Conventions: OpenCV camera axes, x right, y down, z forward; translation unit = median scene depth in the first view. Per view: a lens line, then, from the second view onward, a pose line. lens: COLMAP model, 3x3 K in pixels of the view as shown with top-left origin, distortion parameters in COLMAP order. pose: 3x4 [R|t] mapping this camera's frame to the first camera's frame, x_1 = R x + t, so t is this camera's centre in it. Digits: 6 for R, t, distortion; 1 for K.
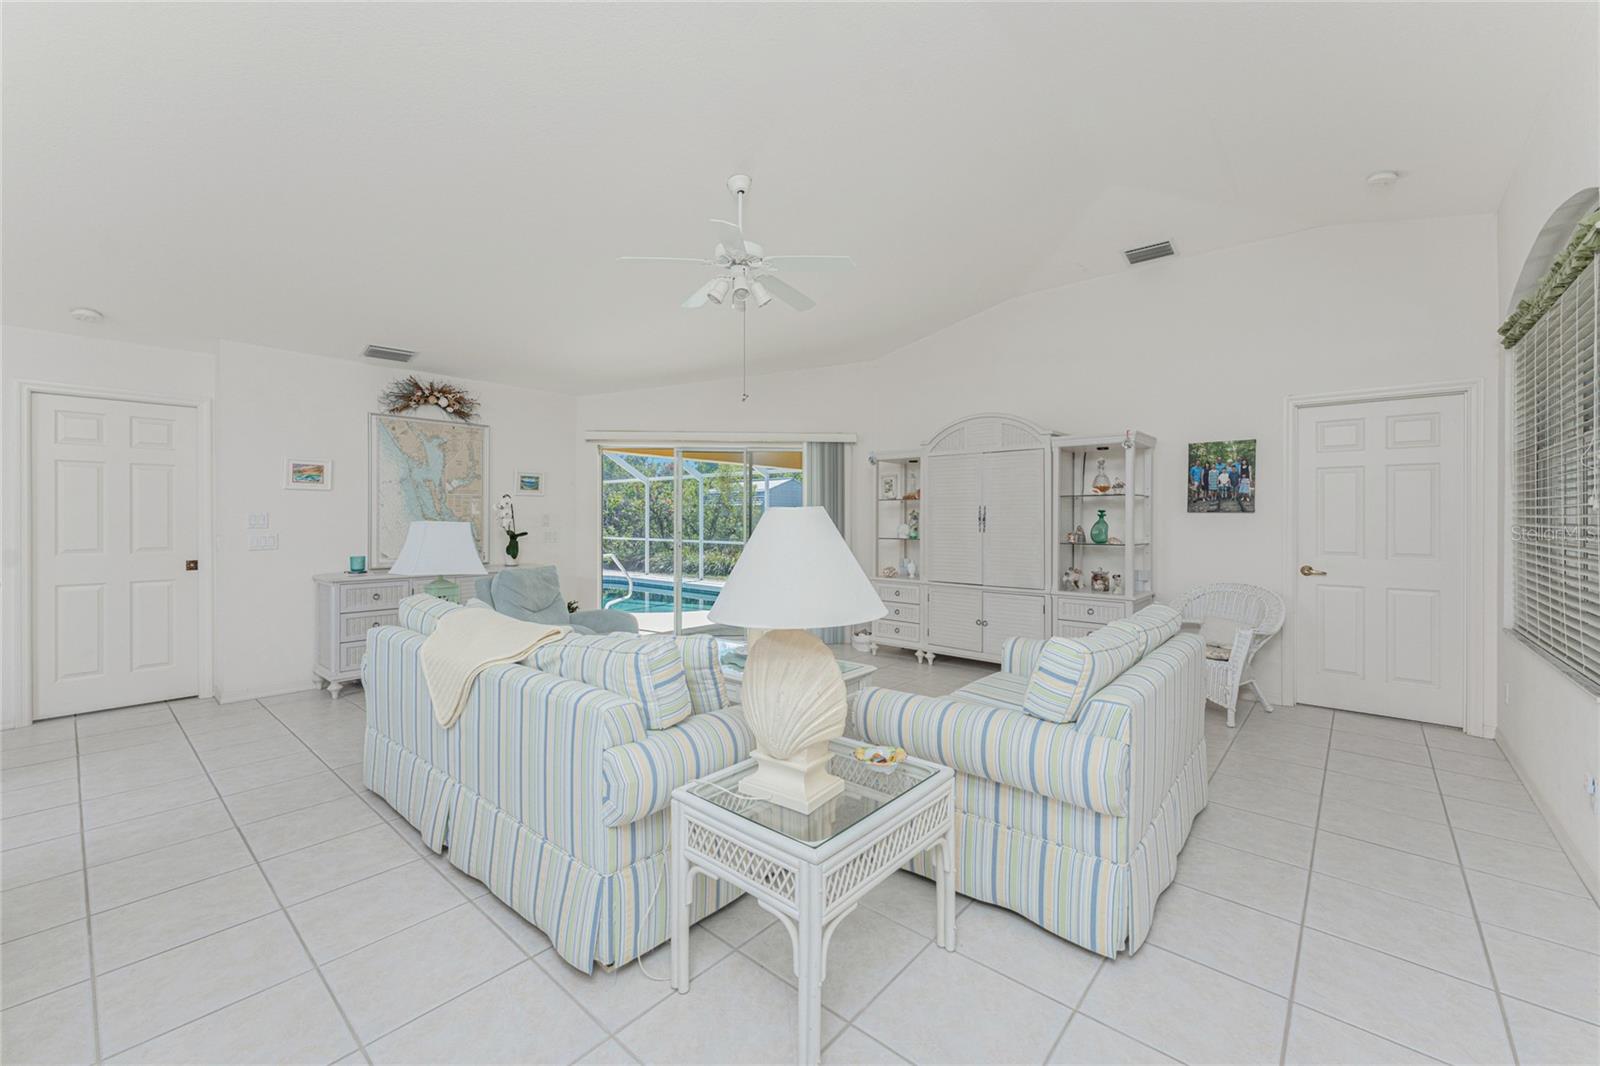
lens RADIAL K [[642.3, 0, 799.2], [0, 642.3, 519.8], [0, 0, 1]] dist [-0.000535, -0.000039]
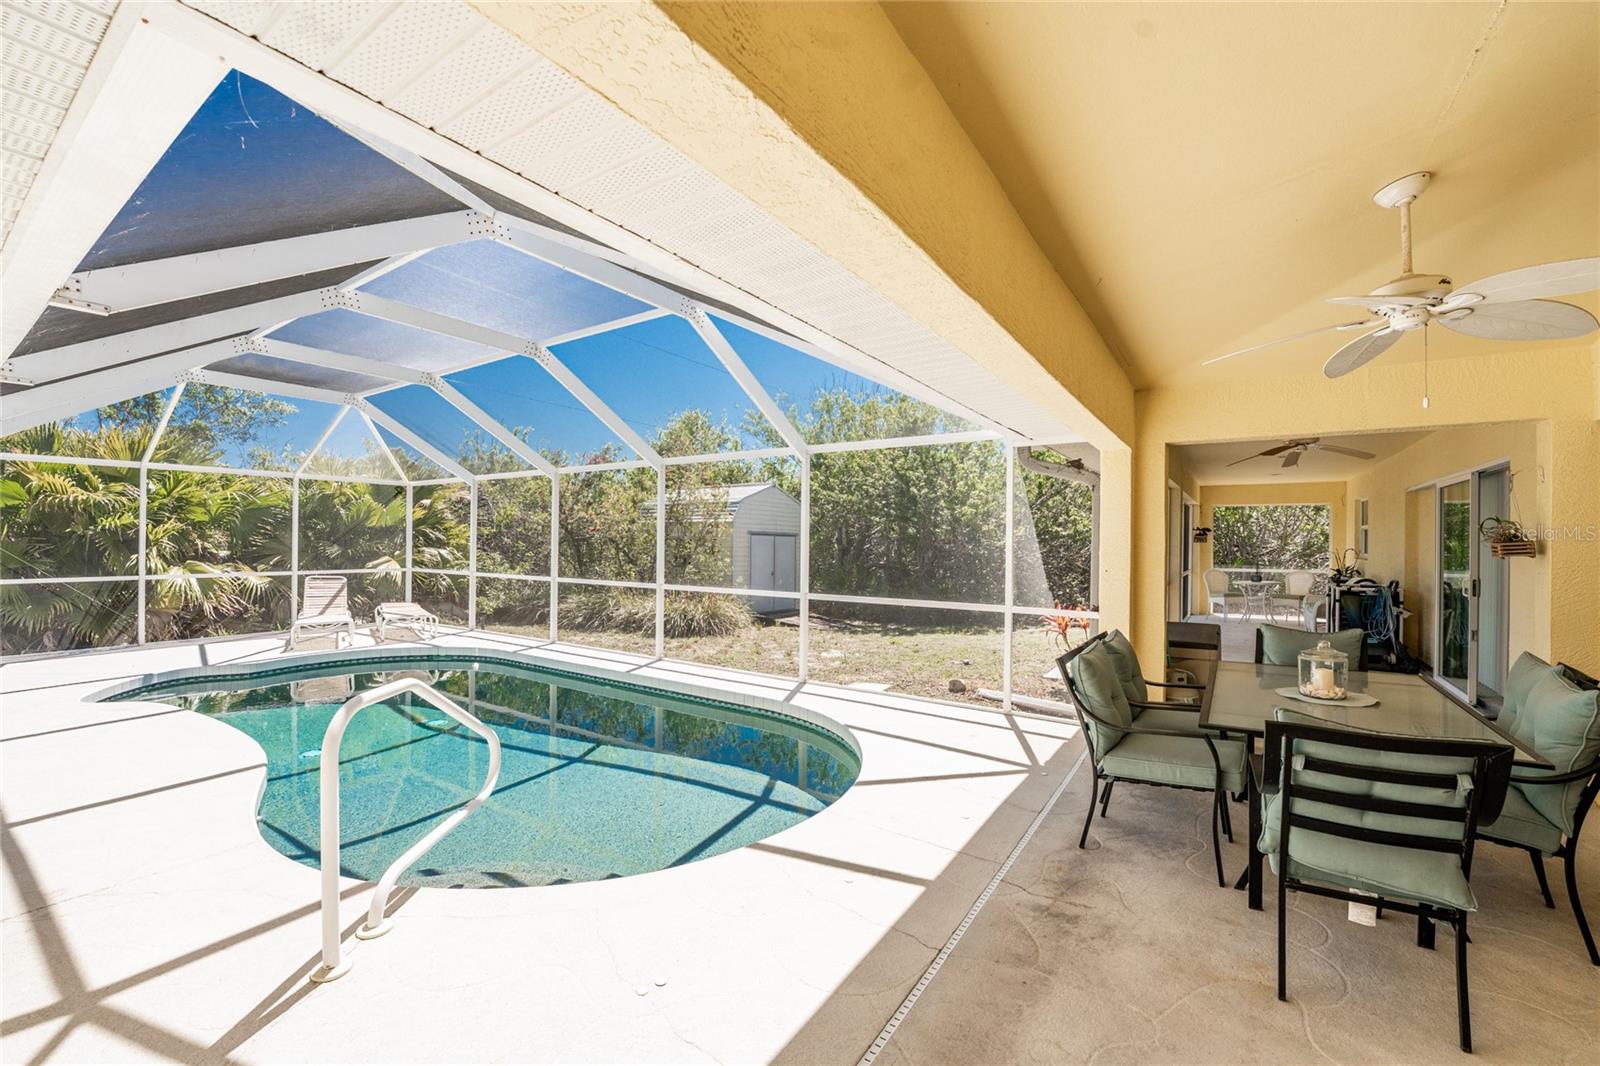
lens RADIAL K [[653.6, 0, 801.4], [0, 653.6, 538.5], [0, 0, 1]] dist [-0.025463, 0.000386]
pose [[0.992073, 0.006571, 0.125492, -0.274374], [-0.005953, 0.999968, -0.005302, -0.007473], [-0.125523, 0.004513, 0.992080, 1.184493]]
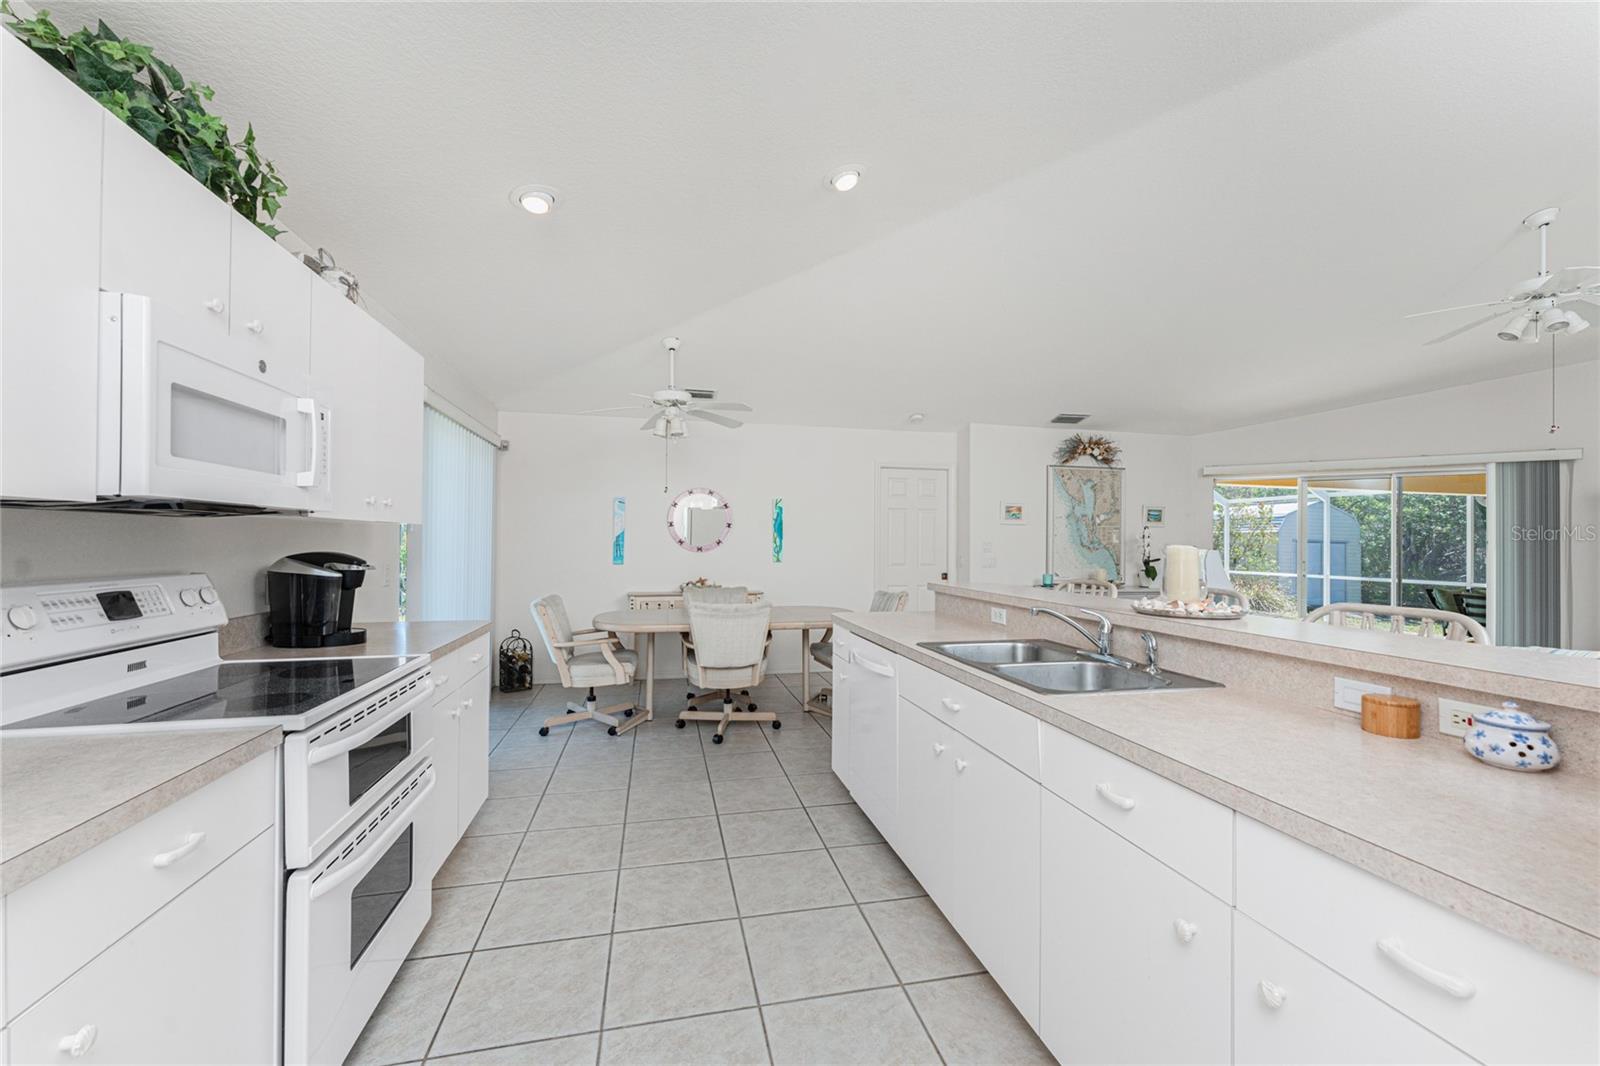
lens RADIAL K [[631.5, 0, 800.8], [0, 631.5, 534.7], [0, 0, 1]] dist [0.001379, 0.000027]
pose [[0.807220, 0.000295, -0.590251, -0.287345], [-0.010126, 0.999860, -0.013348, -0.001977], [0.590164, 0.016751, 0.807109, -0.307867]]
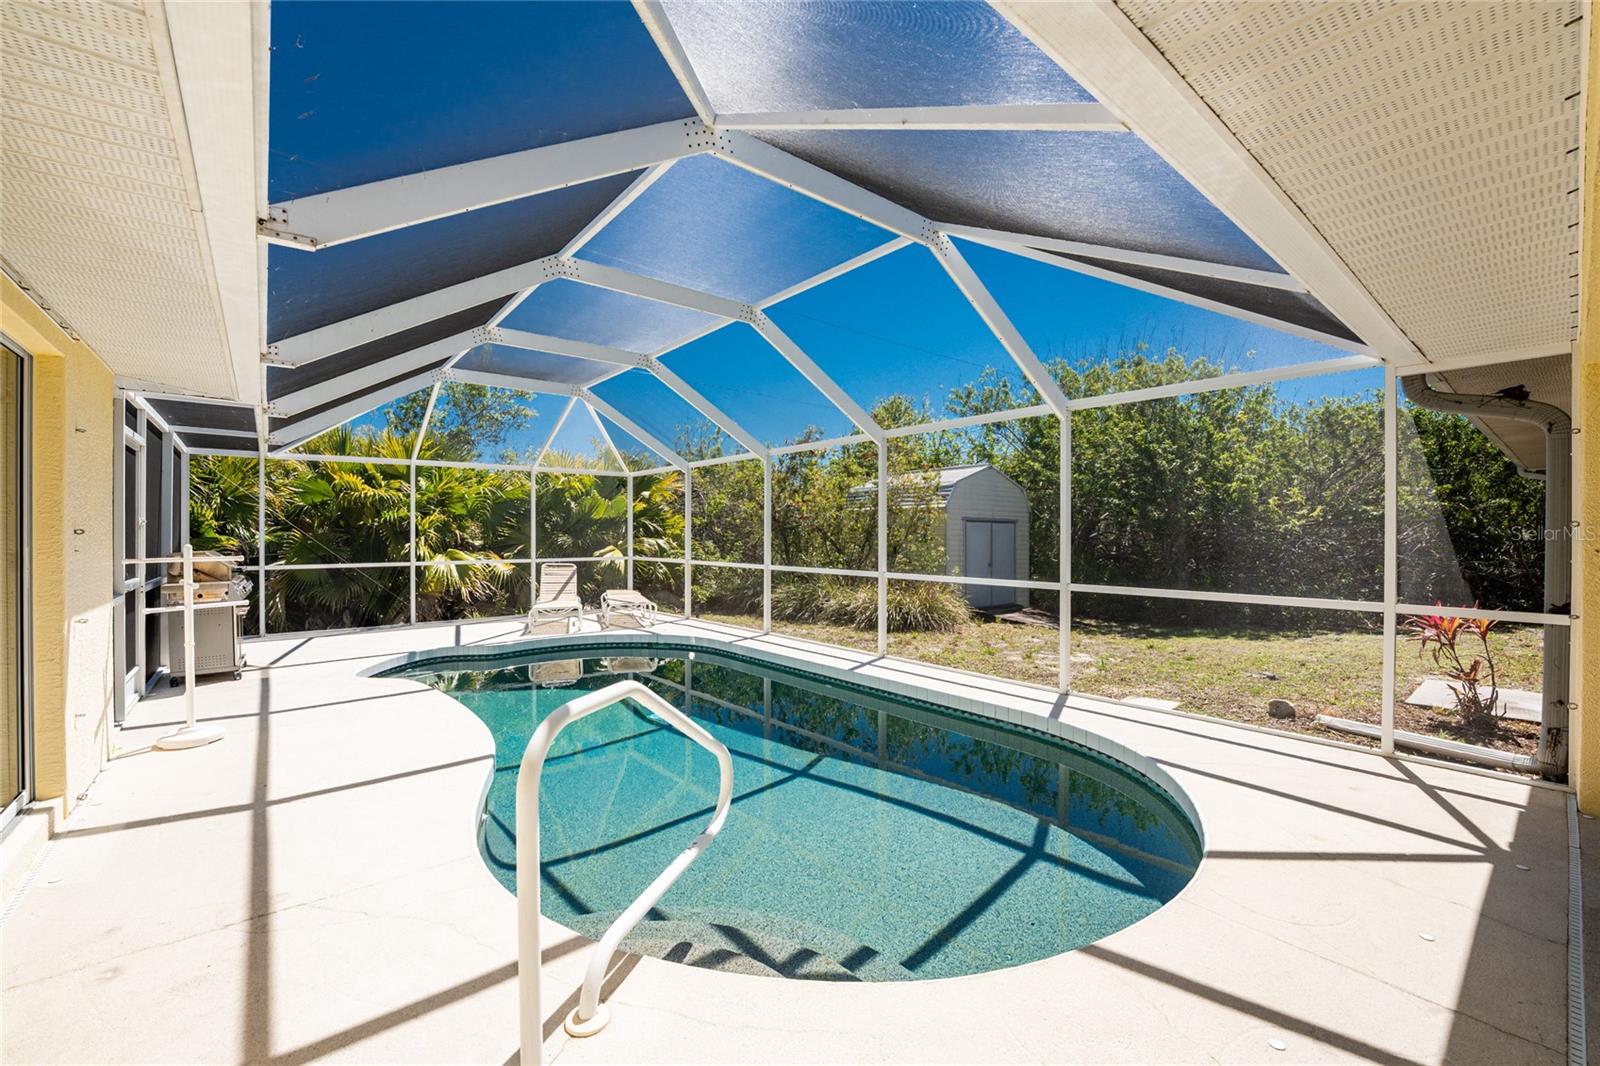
lens RADIAL K [[663.3, 0, 801.8], [0, 663.3, 535.0], [0, 0, 1]] dist [-0.025148, -0.000163]
pose [[0.986226, -0.002895, -0.165381, -0.341437], [0.003043, 0.999995, 0.000644, 0.012587], [0.165378, -0.001138, 0.986230, 1.340606]]
